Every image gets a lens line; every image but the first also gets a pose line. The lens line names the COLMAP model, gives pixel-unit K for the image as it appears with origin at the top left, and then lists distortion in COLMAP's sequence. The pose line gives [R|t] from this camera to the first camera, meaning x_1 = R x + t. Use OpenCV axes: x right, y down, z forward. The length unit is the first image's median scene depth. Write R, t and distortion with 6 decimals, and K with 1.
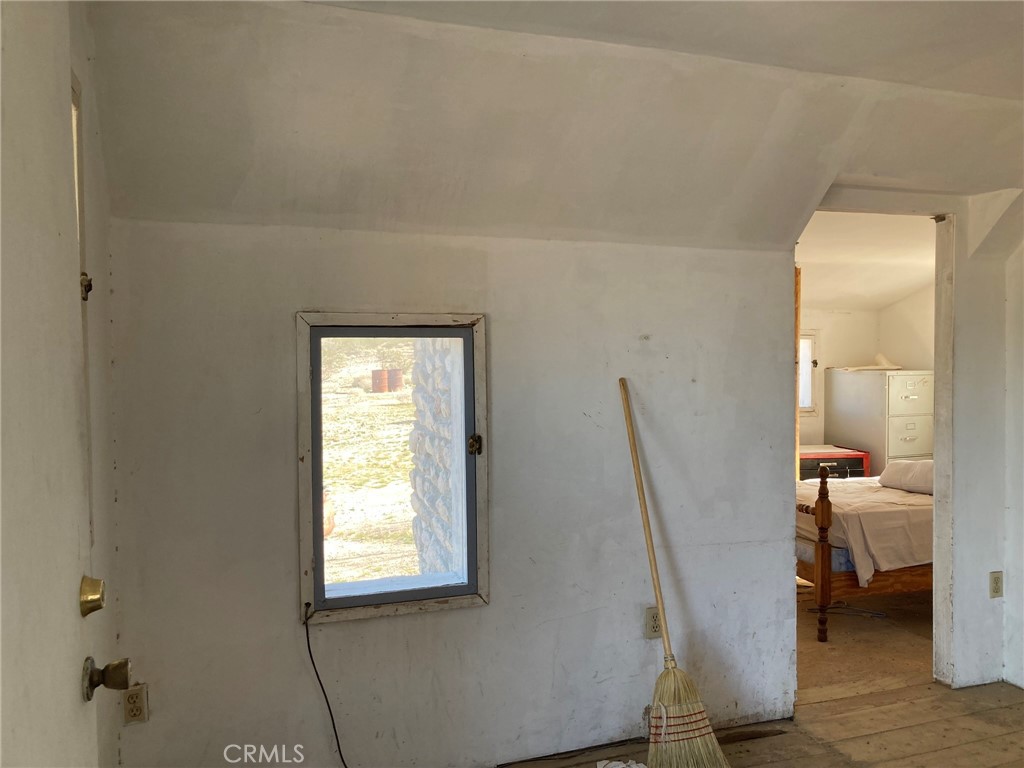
lens RADIAL K [[838.1, 0, 510.3], [0, 838.1, 375.7], [0, 0, 1]] dist [0.049912, -0.064520]
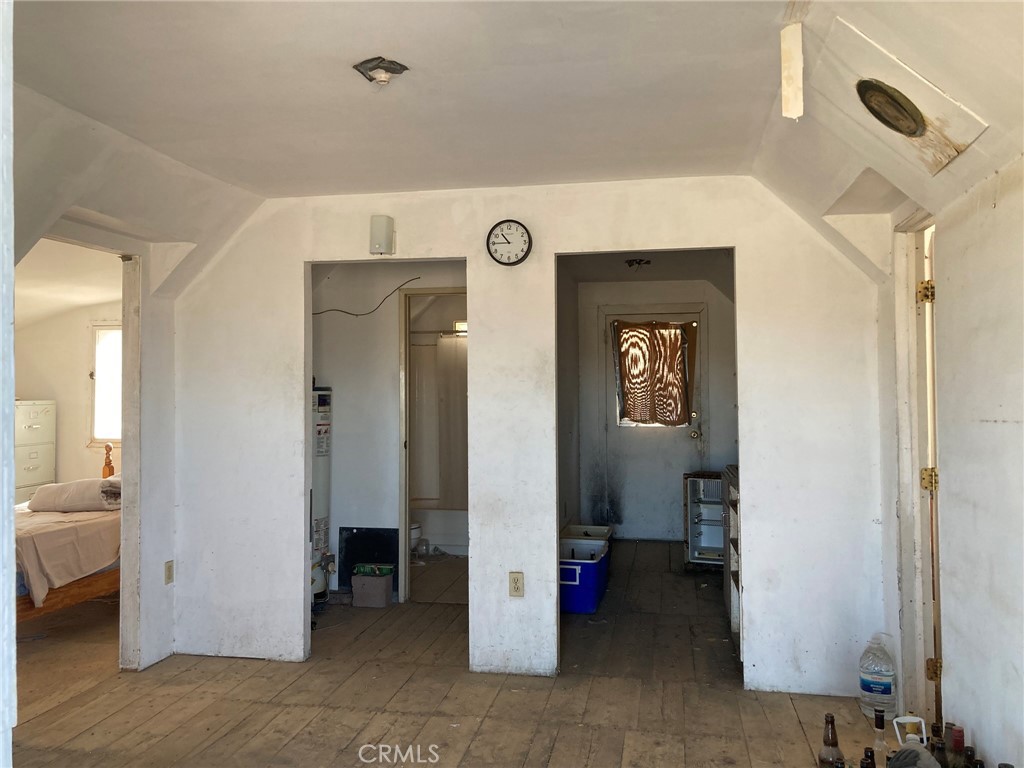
lens RADIAL K [[838.1, 0, 512.3], [0, 838.1, 383.5], [0, 0, 1]] dist [0.049912, -0.064520]
pose [[0.495665, 0.007535, 0.868481, -0.217841], [0.028010, 0.999304, -0.024656, 0.025427], [-0.868062, 0.036547, 0.495109, -0.011762]]
